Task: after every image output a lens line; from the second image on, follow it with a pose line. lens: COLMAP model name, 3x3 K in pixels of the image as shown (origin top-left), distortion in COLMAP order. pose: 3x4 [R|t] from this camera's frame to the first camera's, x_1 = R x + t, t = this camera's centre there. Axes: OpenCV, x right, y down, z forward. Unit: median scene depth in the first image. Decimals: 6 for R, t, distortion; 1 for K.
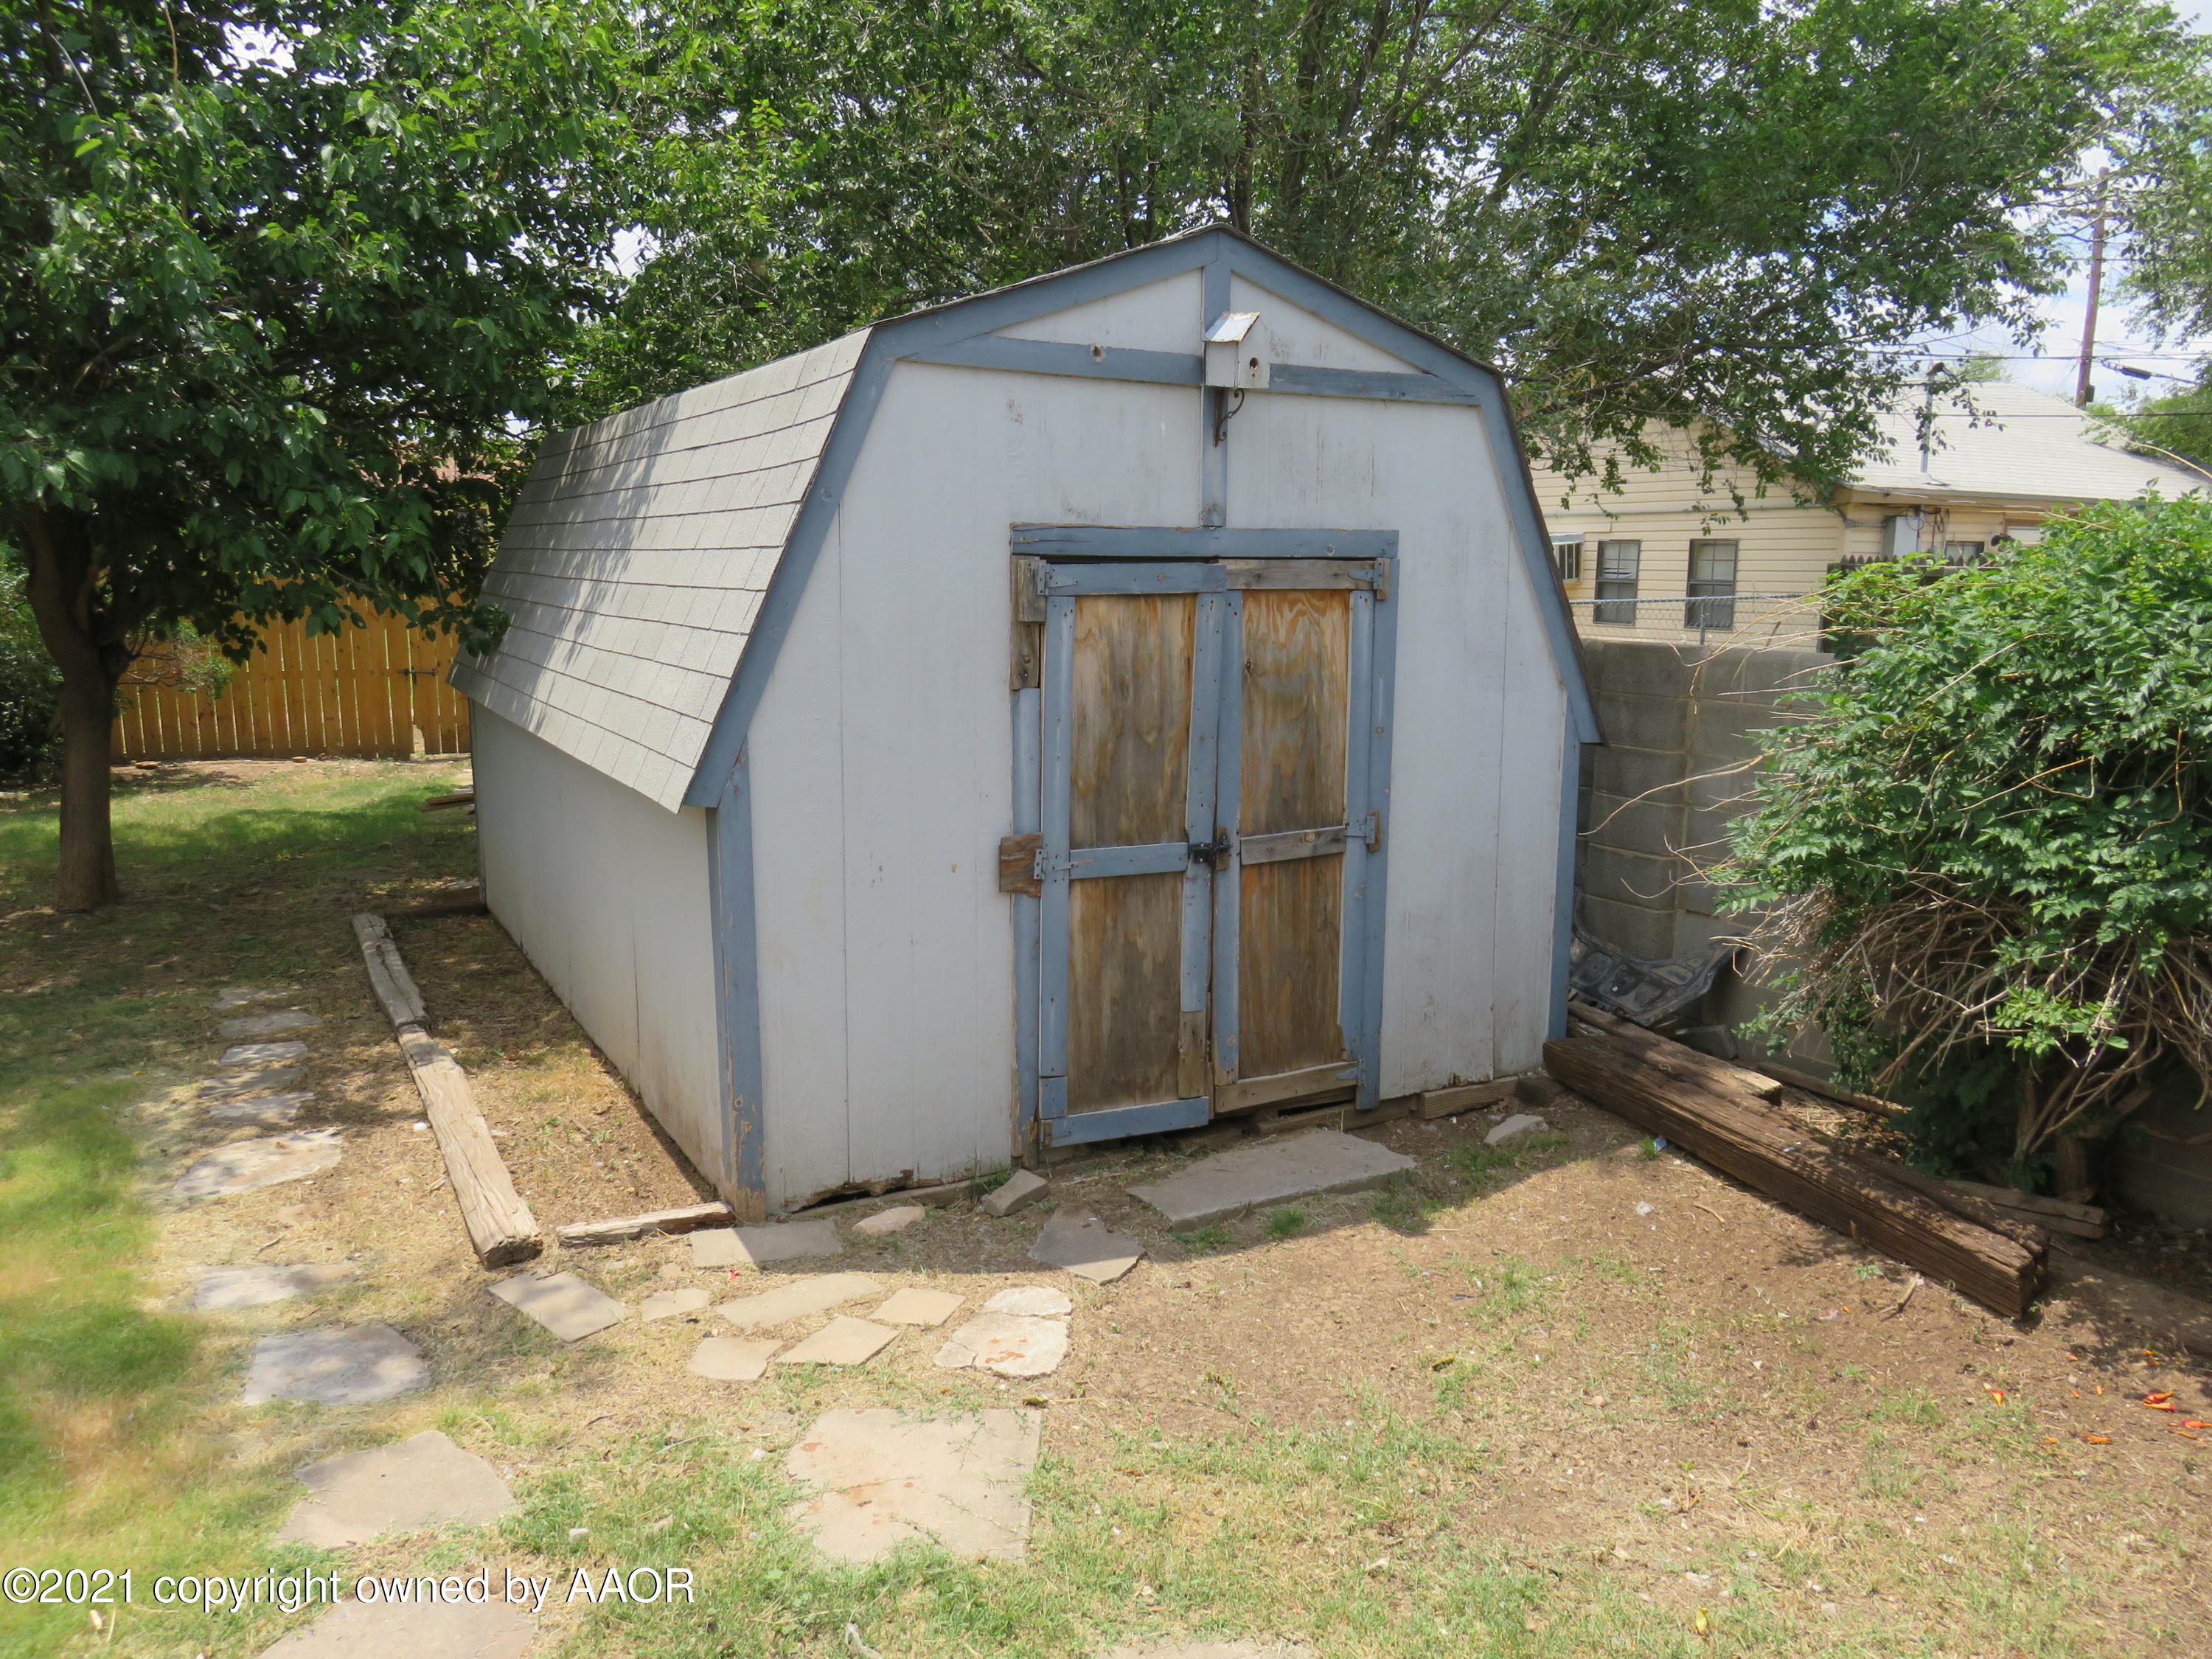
lens RADIAL K [[1639.0, 0, 1112.7], [0, 1639.0, 830.1], [0, 0, 1]] dist [-0.030443, 0.014362]
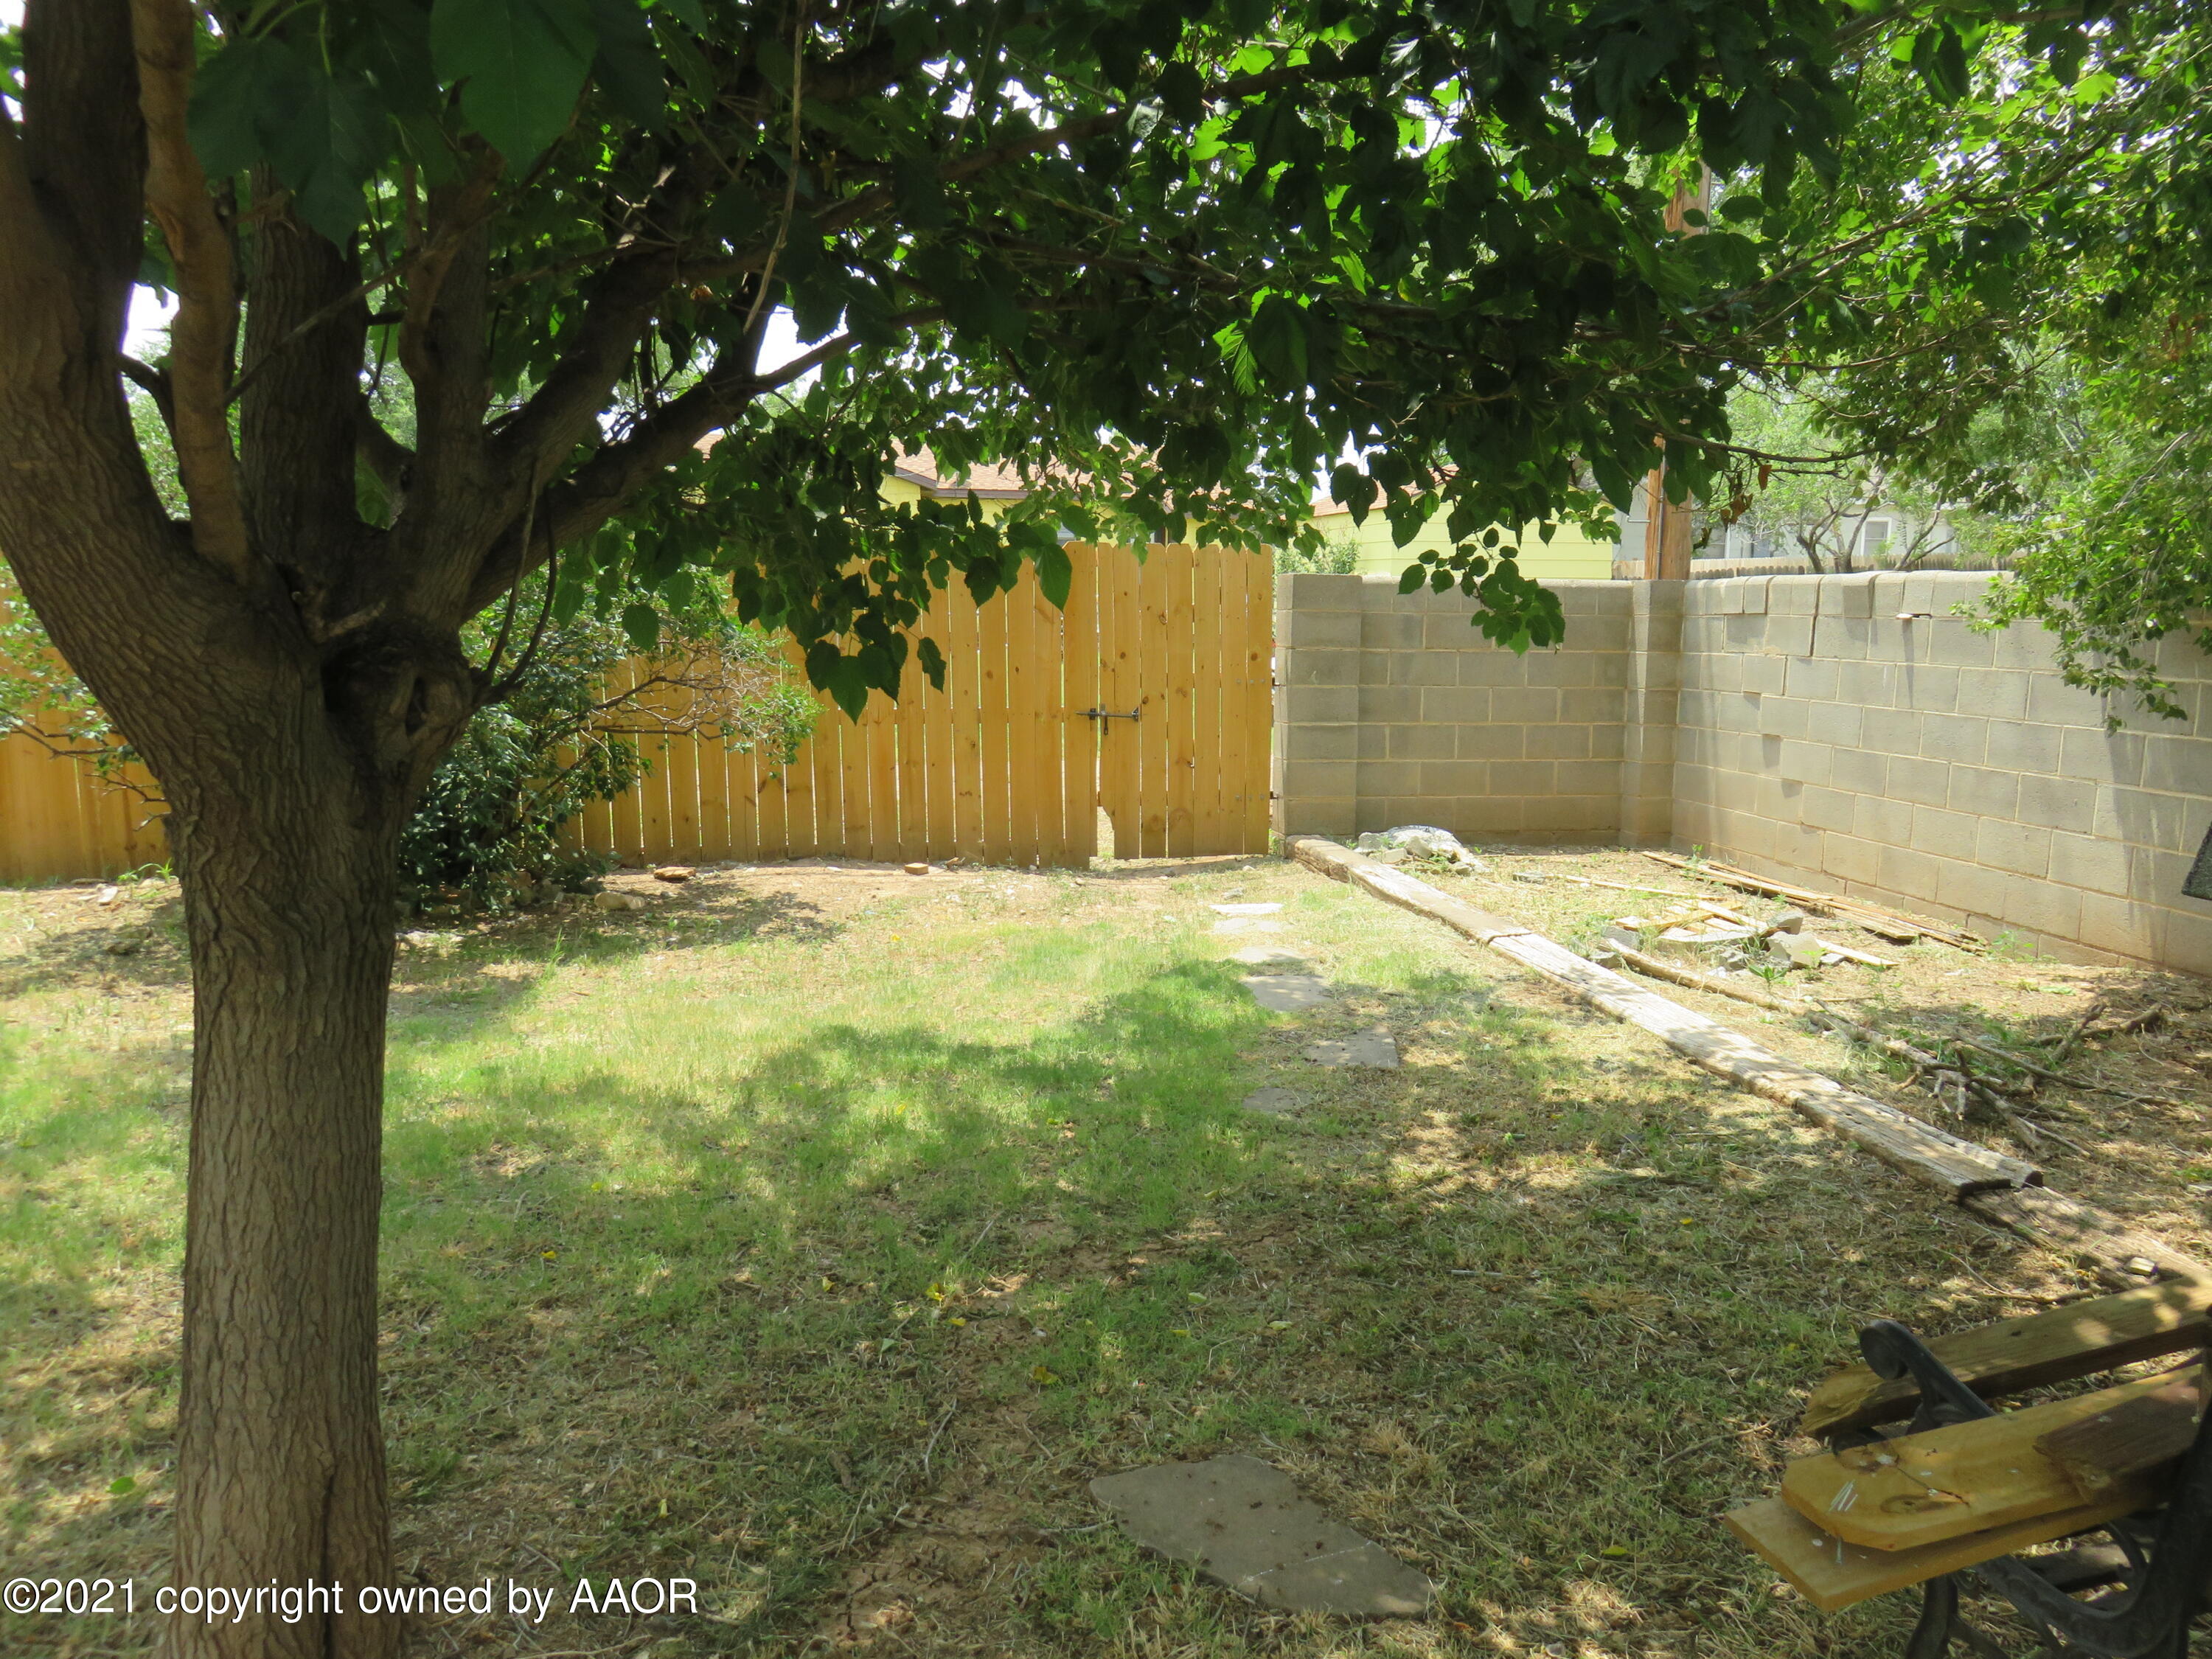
lens RADIAL K [[1639.0, 0, 1101.5], [0, 1639.0, 839.5], [0, 0, 1]] dist [-0.030443, 0.014362]
pose [[0.950510, 0.041066, -0.307969, -0.638340], [-0.044878, 0.998978, -0.005303, -0.128267], [0.307437, 0.018862, 0.951382, 1.159787]]
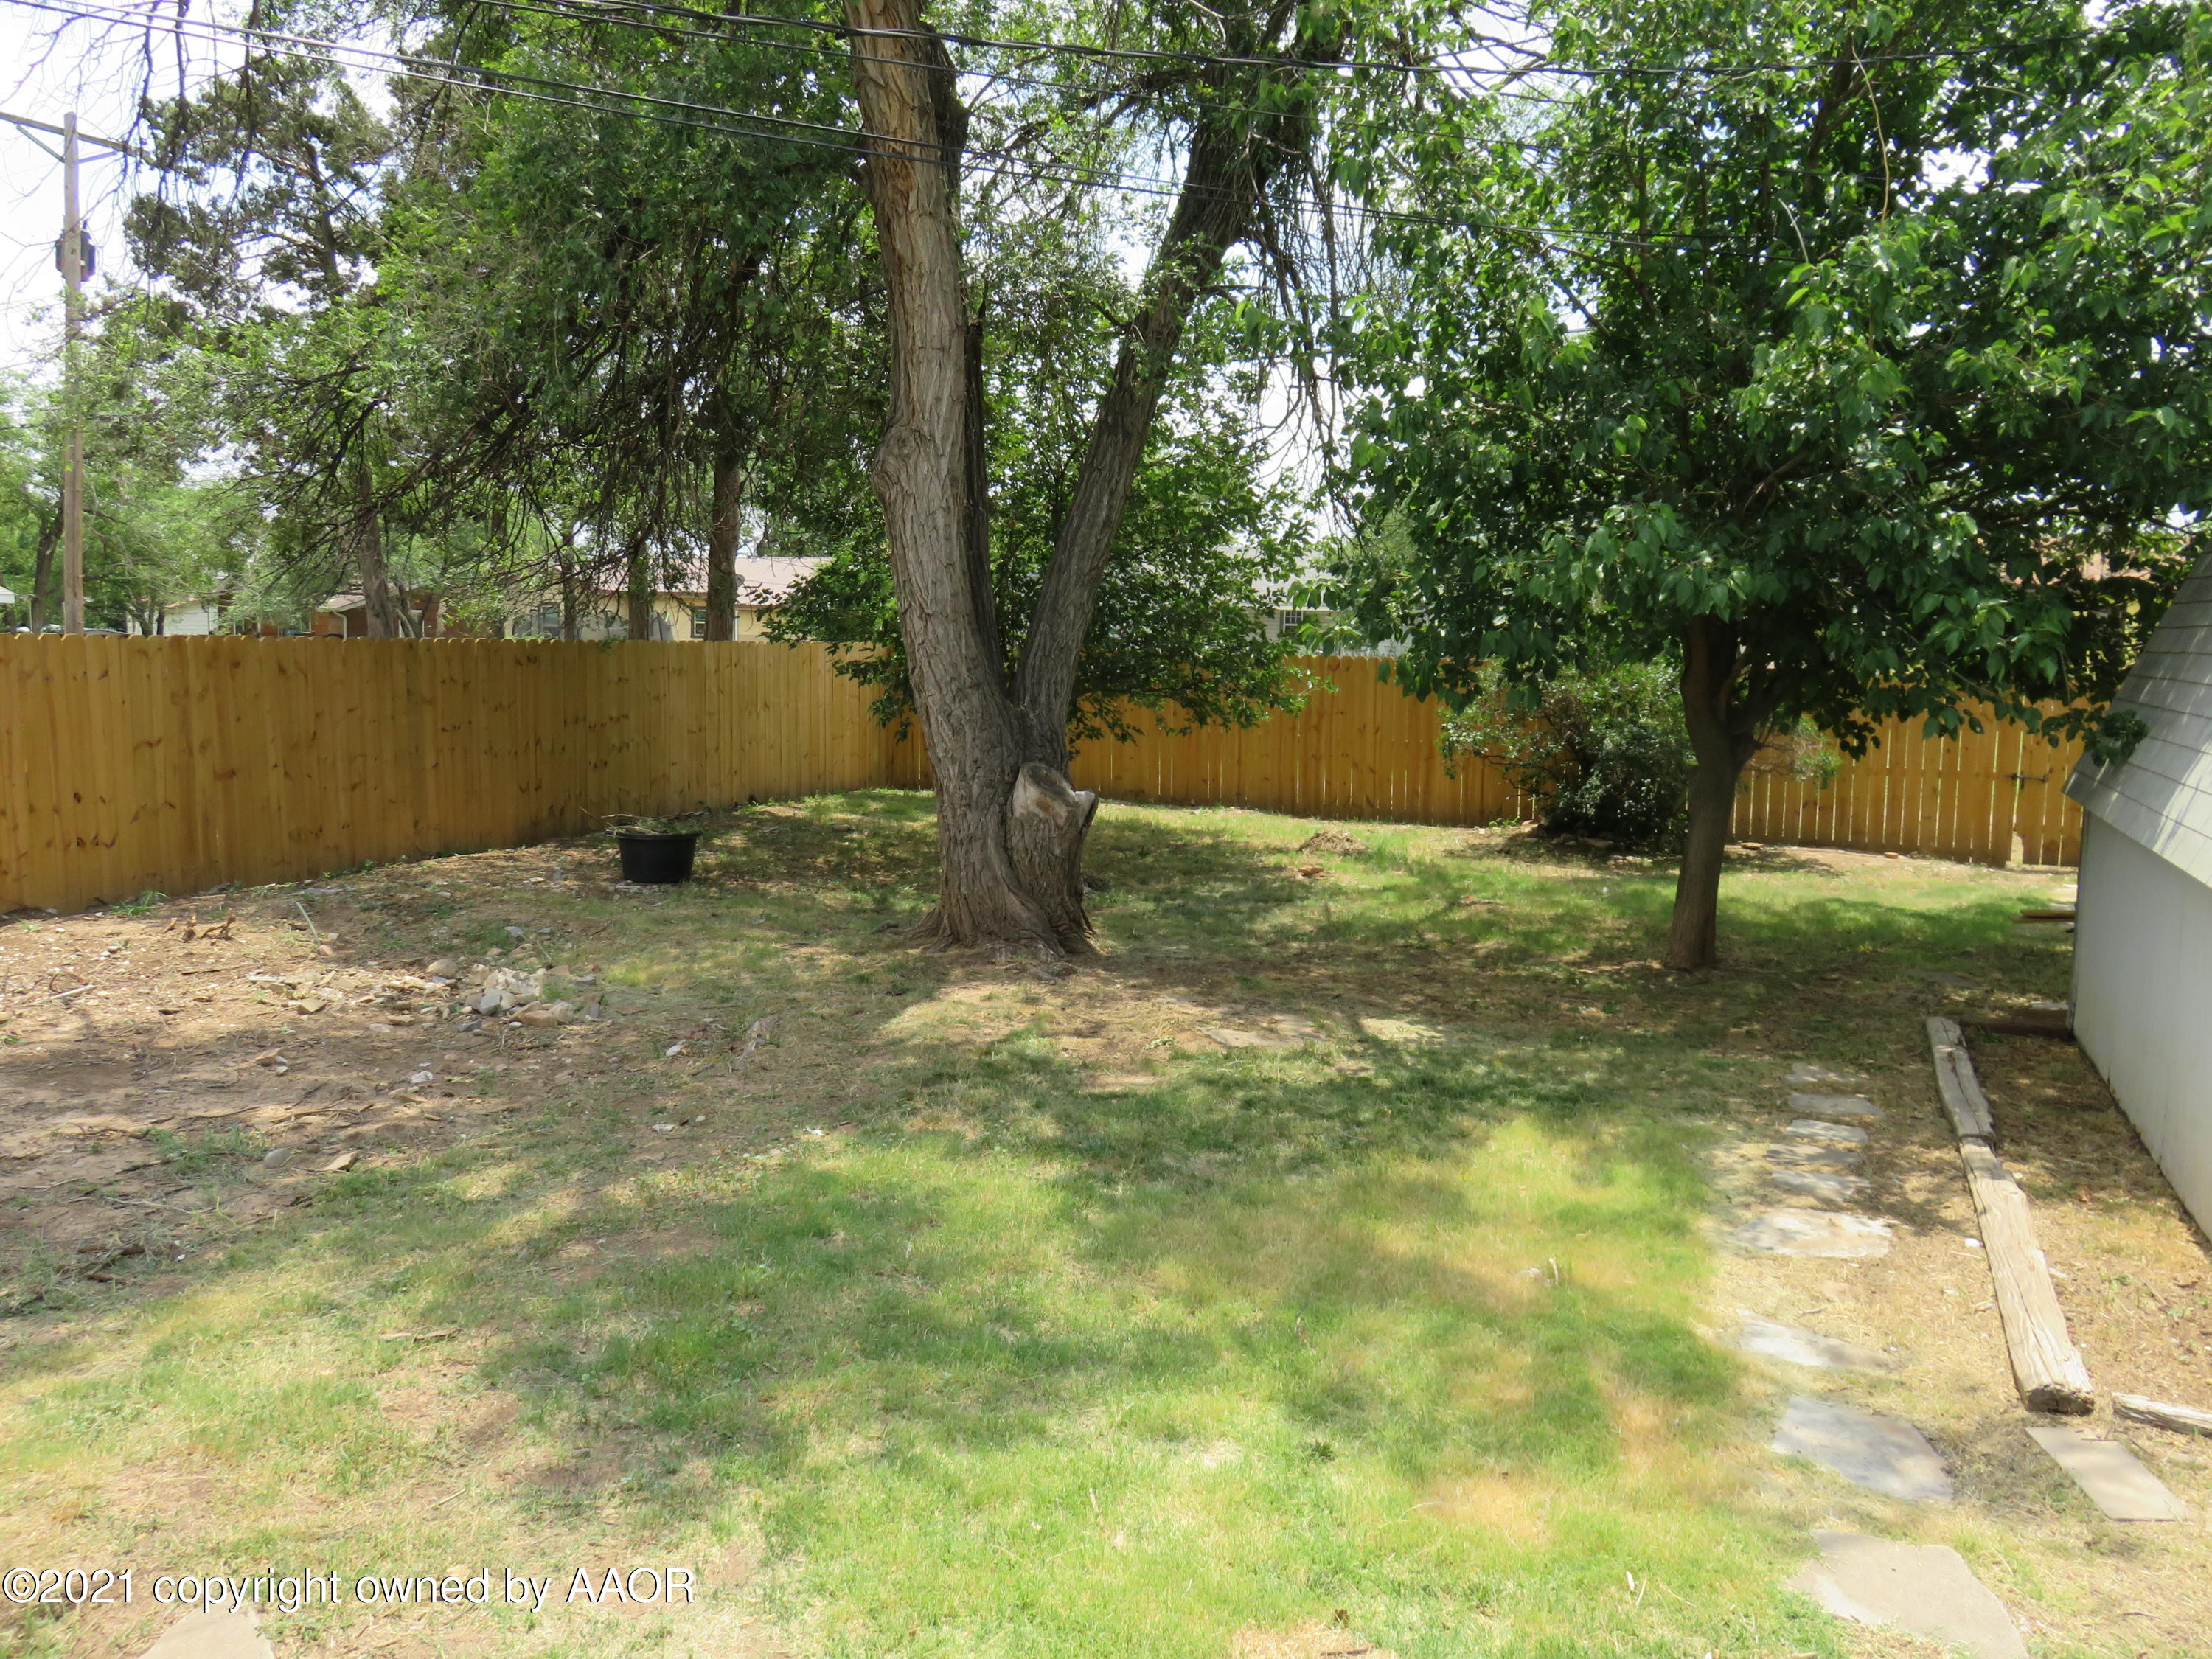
lens RADIAL K [[1639.0, 0, 1098.4], [0, 1639.0, 850.8], [0, 0, 1]] dist [-0.030443, 0.014362]
pose [[0.606387, 0.098990, -0.788984, 0.000580], [-0.135664, 0.990553, 0.020013, 0.001202], [0.783511, 0.094901, 0.614088, -0.021346]]
